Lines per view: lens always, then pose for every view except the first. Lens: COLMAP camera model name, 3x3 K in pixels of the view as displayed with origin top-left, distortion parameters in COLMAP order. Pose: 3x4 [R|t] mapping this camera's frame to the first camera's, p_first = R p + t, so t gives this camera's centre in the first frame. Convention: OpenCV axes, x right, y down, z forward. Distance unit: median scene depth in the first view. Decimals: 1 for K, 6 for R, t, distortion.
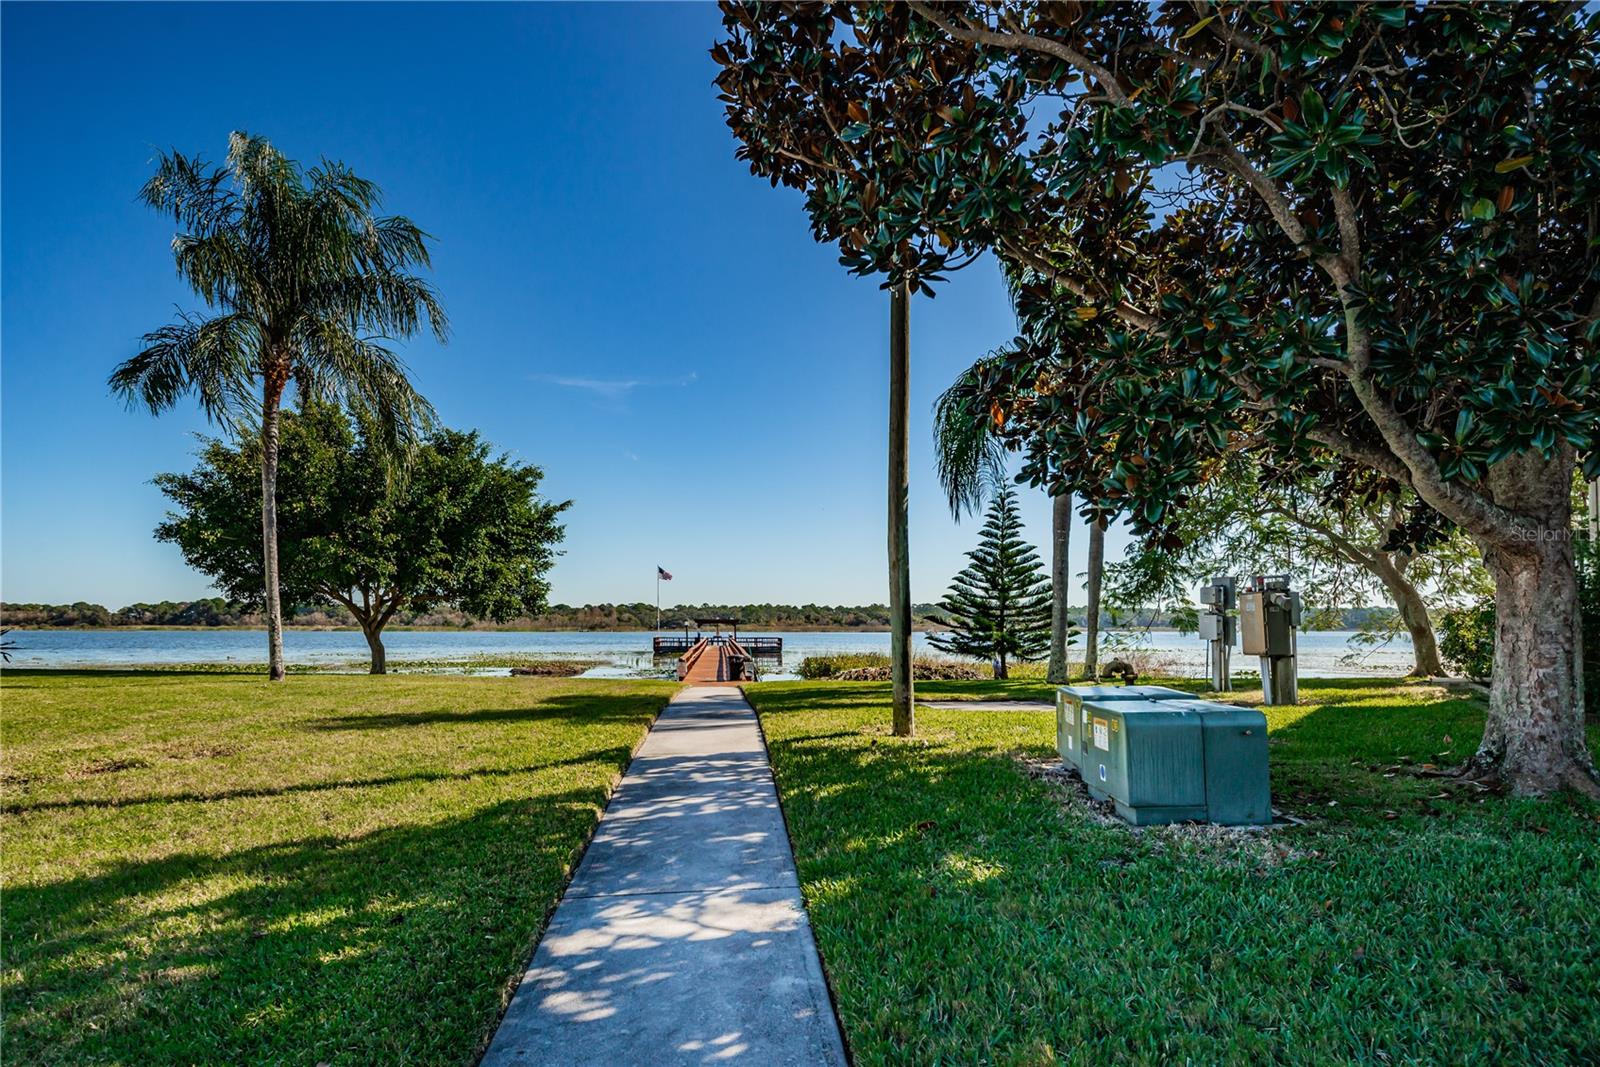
lens RADIAL K [[929.4, 0, 800.0], [0, 929.4, 533.5], [0, 0, 1]] dist [-0.001946, -0.000906]
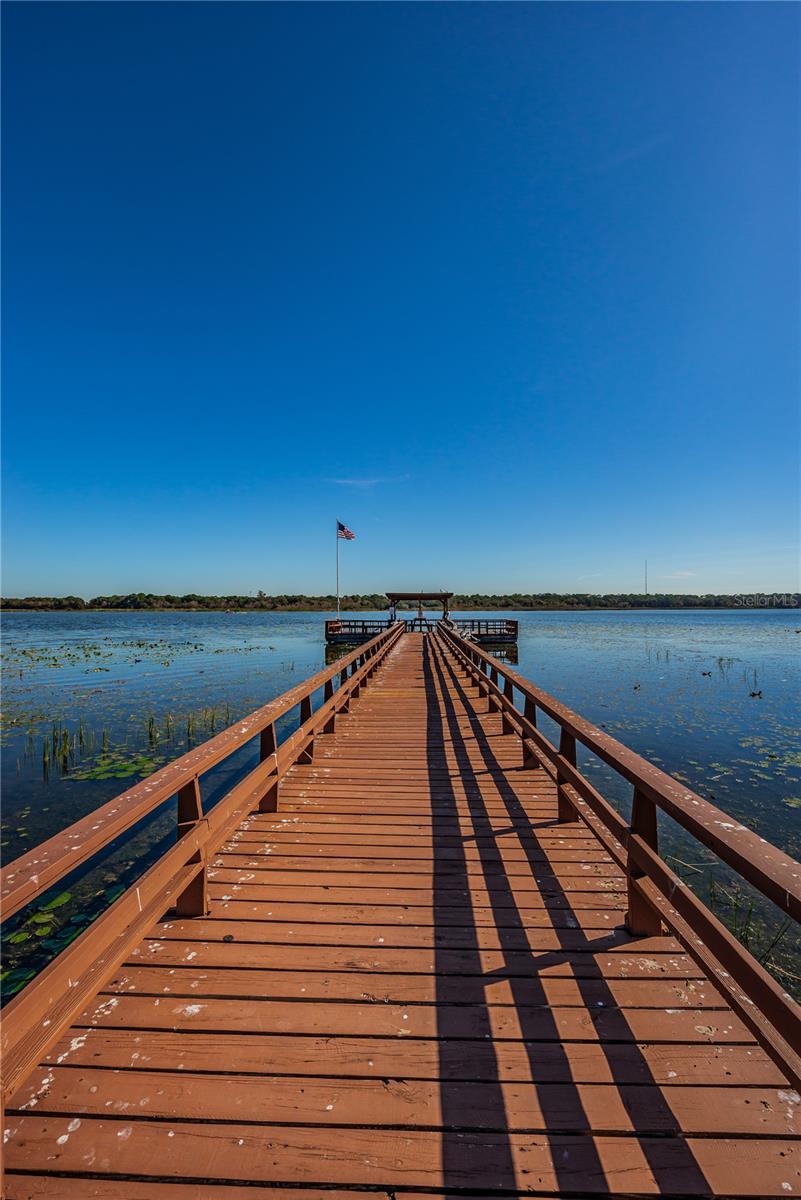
lens RADIAL K [[487.0, 0, 400.5], [0, 487.0, 600.0], [0, 0, 1]] dist [0.001348, 0.000314]
pose [[0.991454, -0.006890, -0.130274, -0.012471], [0.017682, 0.996487, 0.081863, 0.014964], [0.129252, -0.083467, 0.988093, 0.143342]]
